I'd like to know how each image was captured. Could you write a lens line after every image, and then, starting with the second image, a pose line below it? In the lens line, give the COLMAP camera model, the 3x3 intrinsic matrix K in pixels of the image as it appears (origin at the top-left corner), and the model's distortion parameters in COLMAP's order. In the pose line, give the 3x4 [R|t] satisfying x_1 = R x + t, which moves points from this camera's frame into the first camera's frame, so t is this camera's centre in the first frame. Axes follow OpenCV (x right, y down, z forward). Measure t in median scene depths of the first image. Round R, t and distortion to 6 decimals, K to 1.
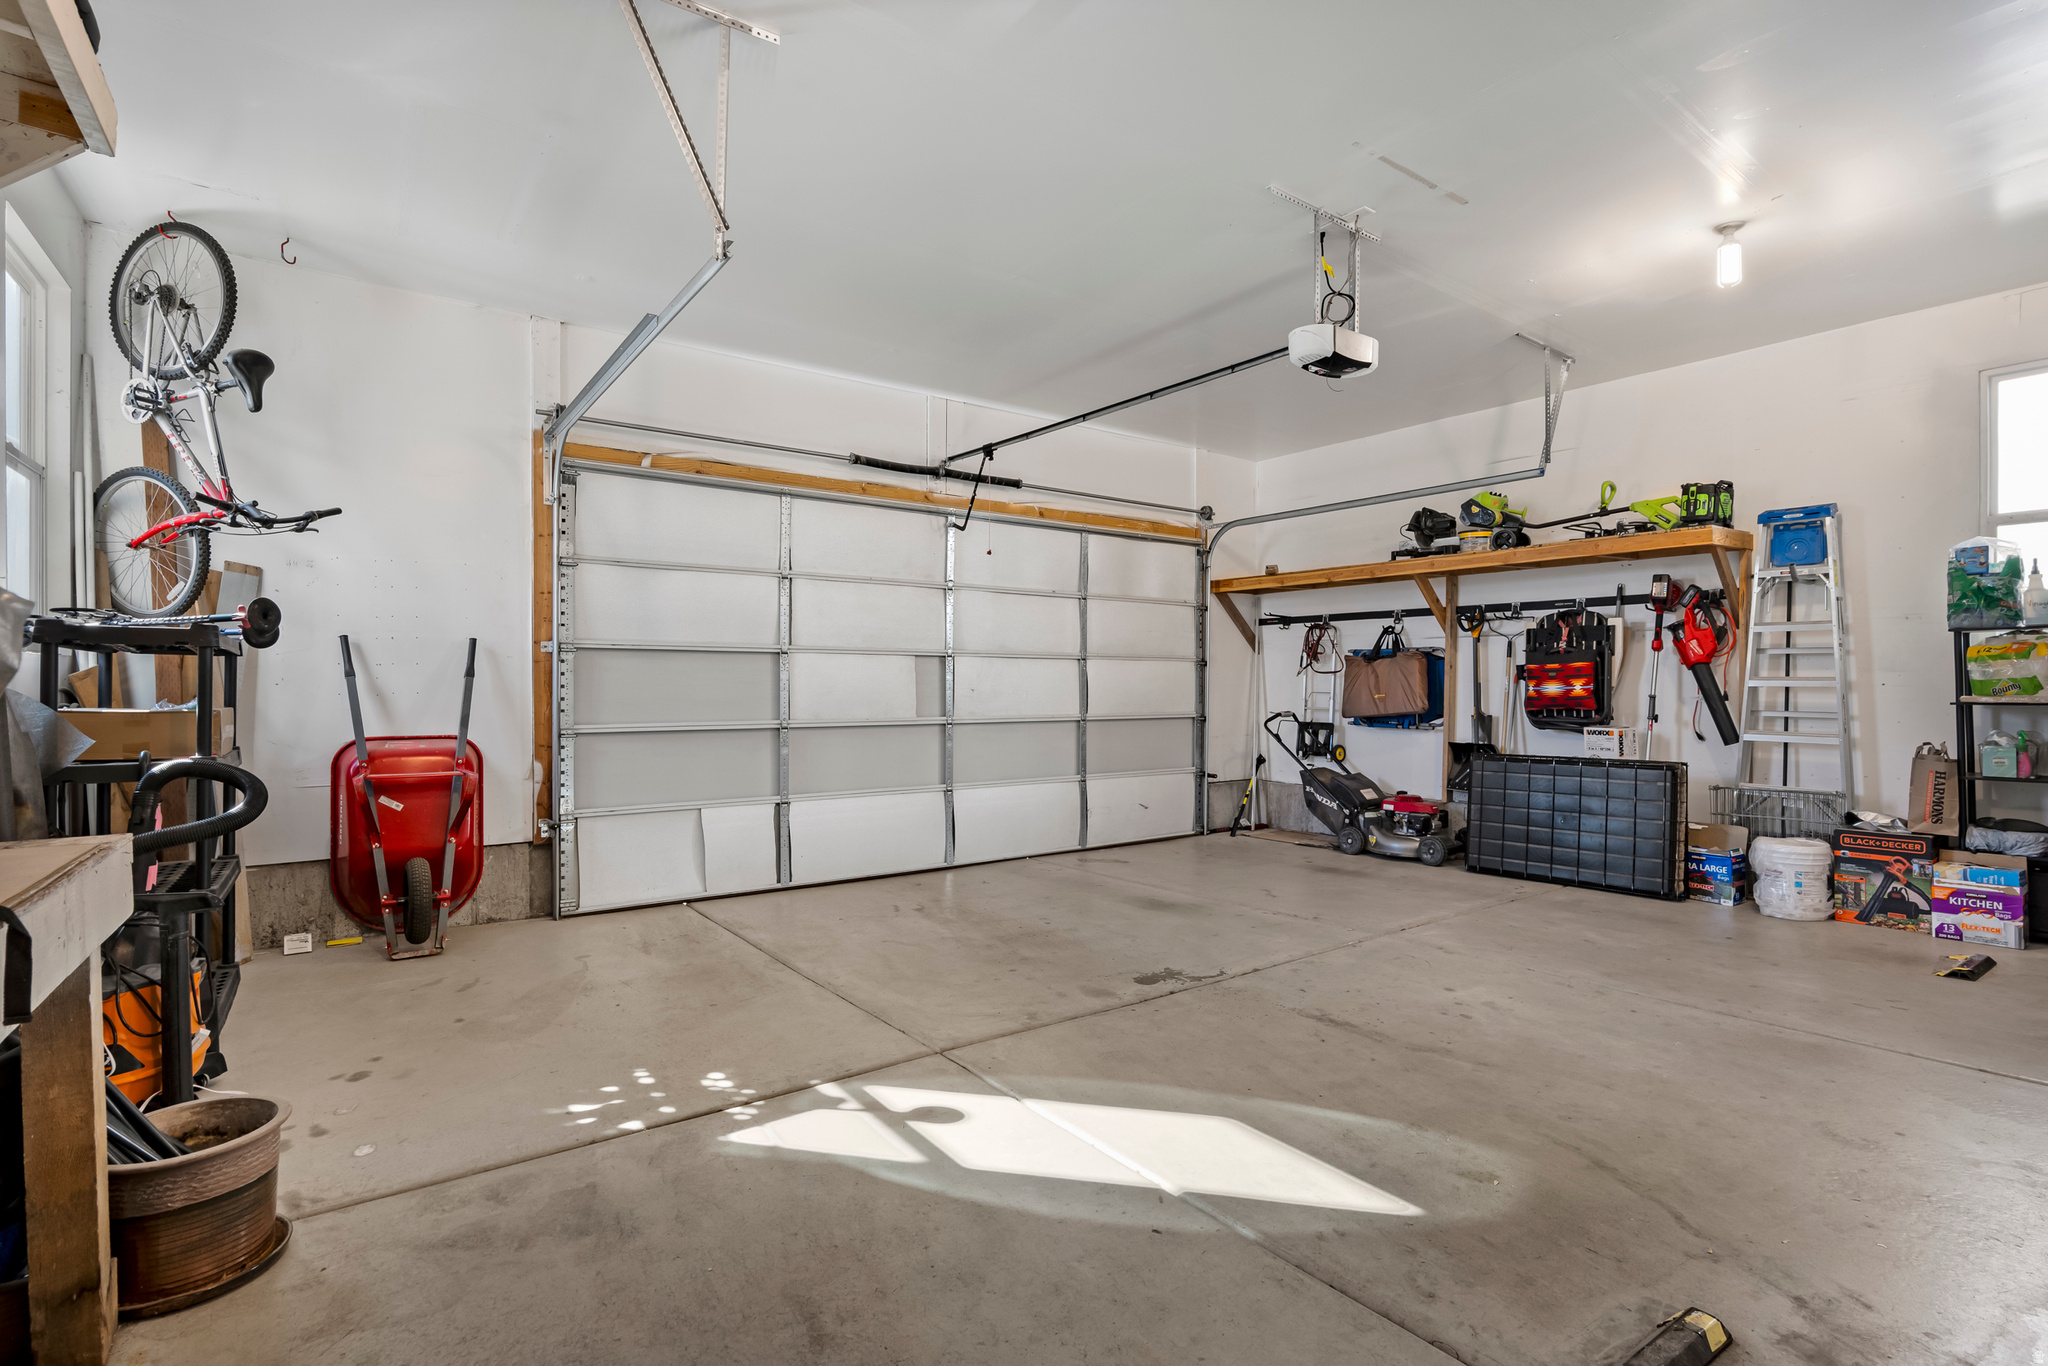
lens RADIAL K [[954.1, 0, 1024.0], [0, 954.1, 683.0], [0, 0, 1]] dist [-0.002243, 0.000126]
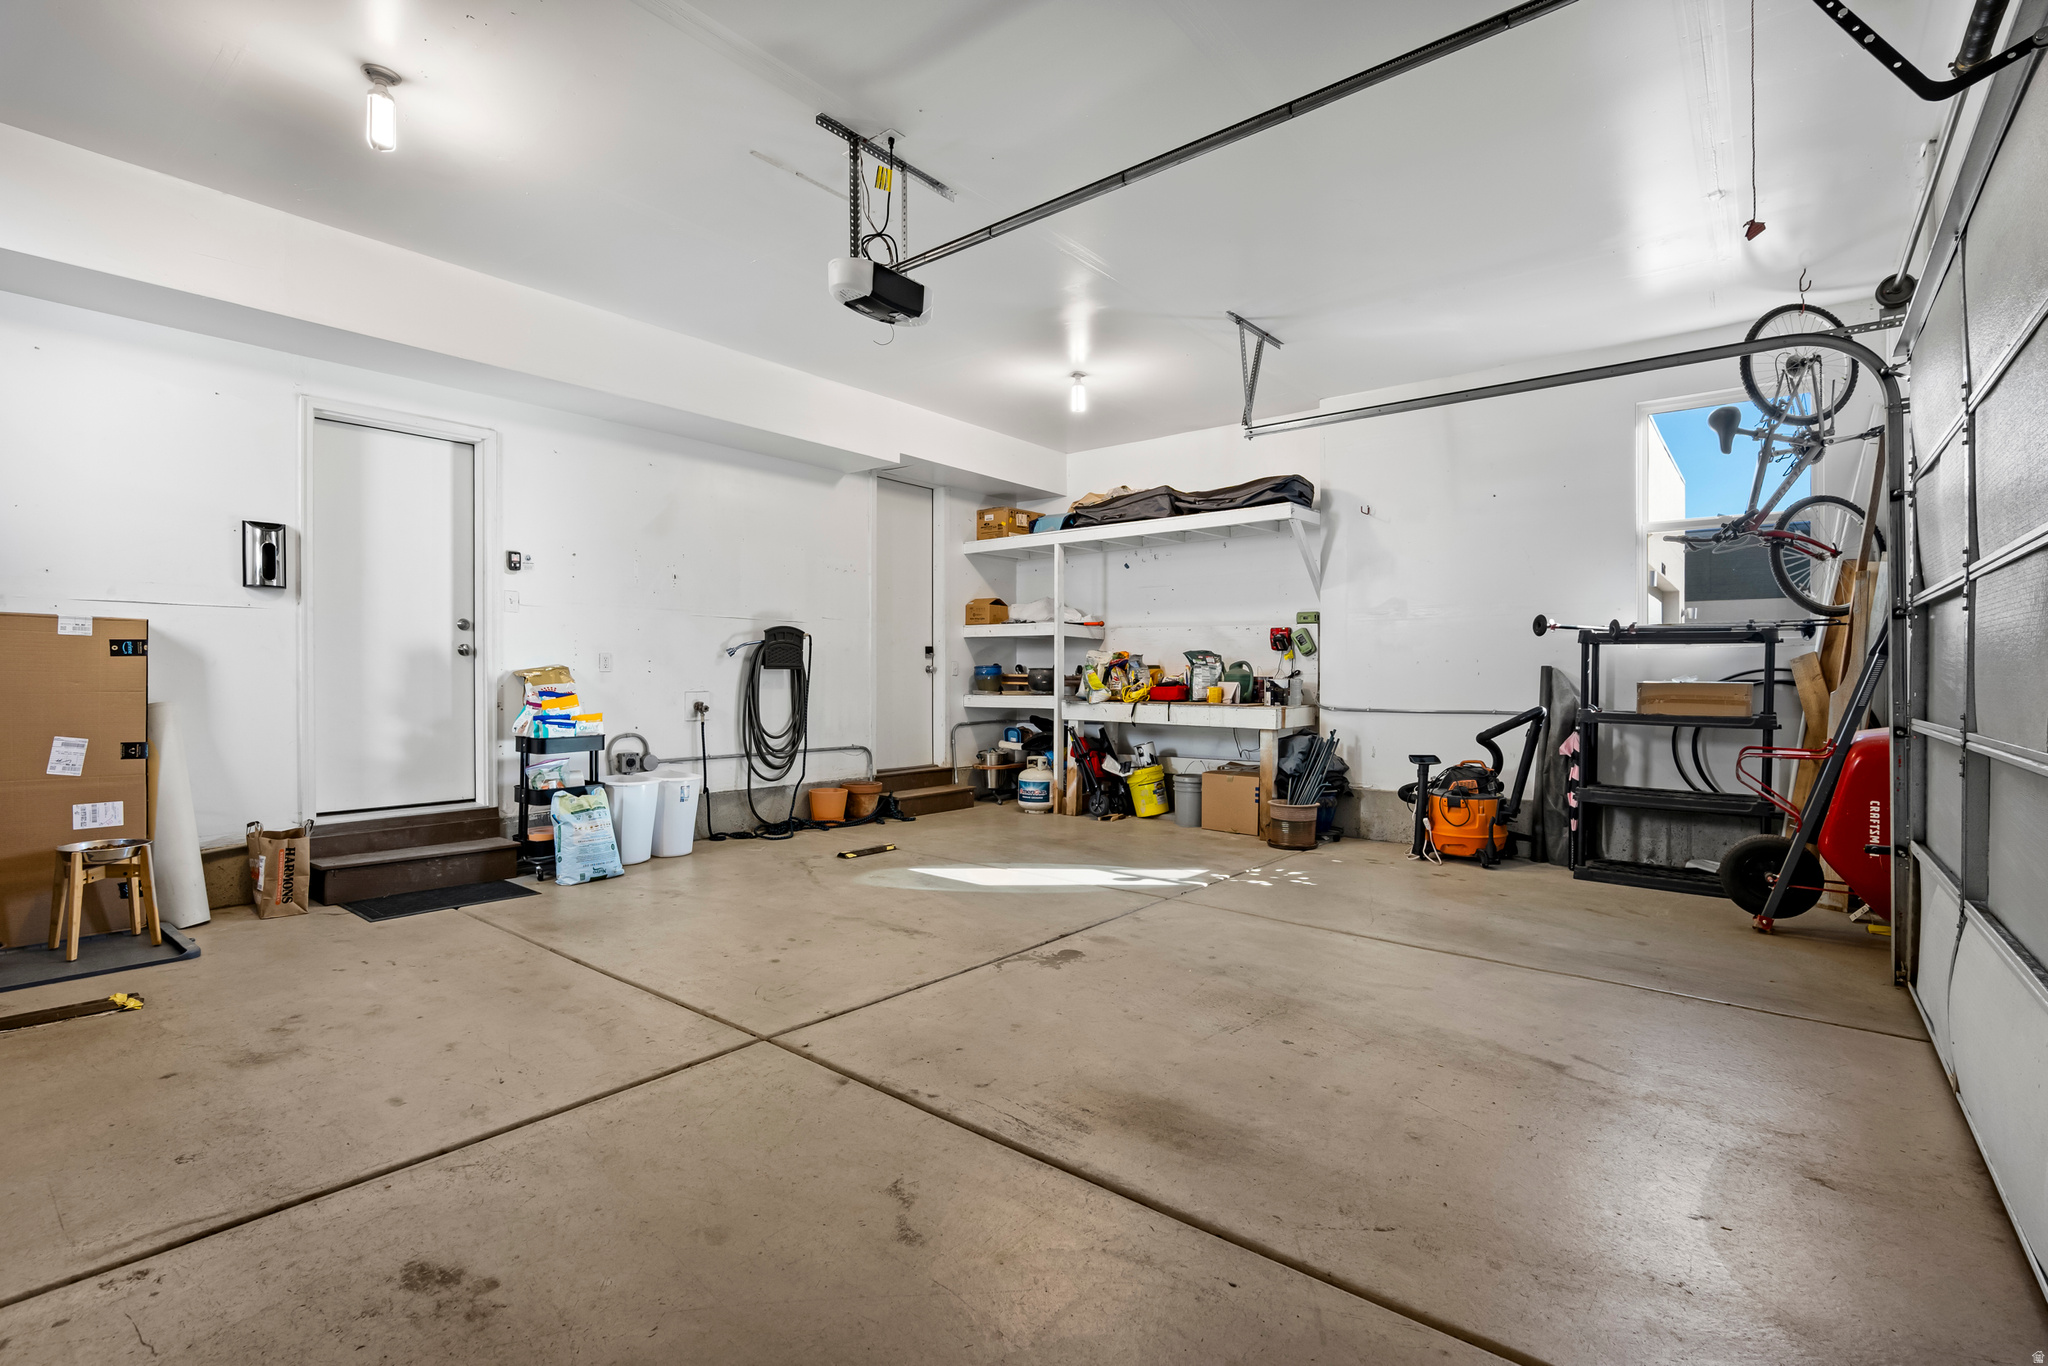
lens RADIAL K [[954.1, 0, 1024.0], [0, 954.1, 683.0], [0, 0, 1]] dist [-0.002243, 0.000126]
pose [[-0.963947, -0.002419, -0.266085, 0.437838], [-0.003345, 0.999990, 0.003027, 0.024858], [0.266075, 0.003808, -0.963945, 1.928837]]
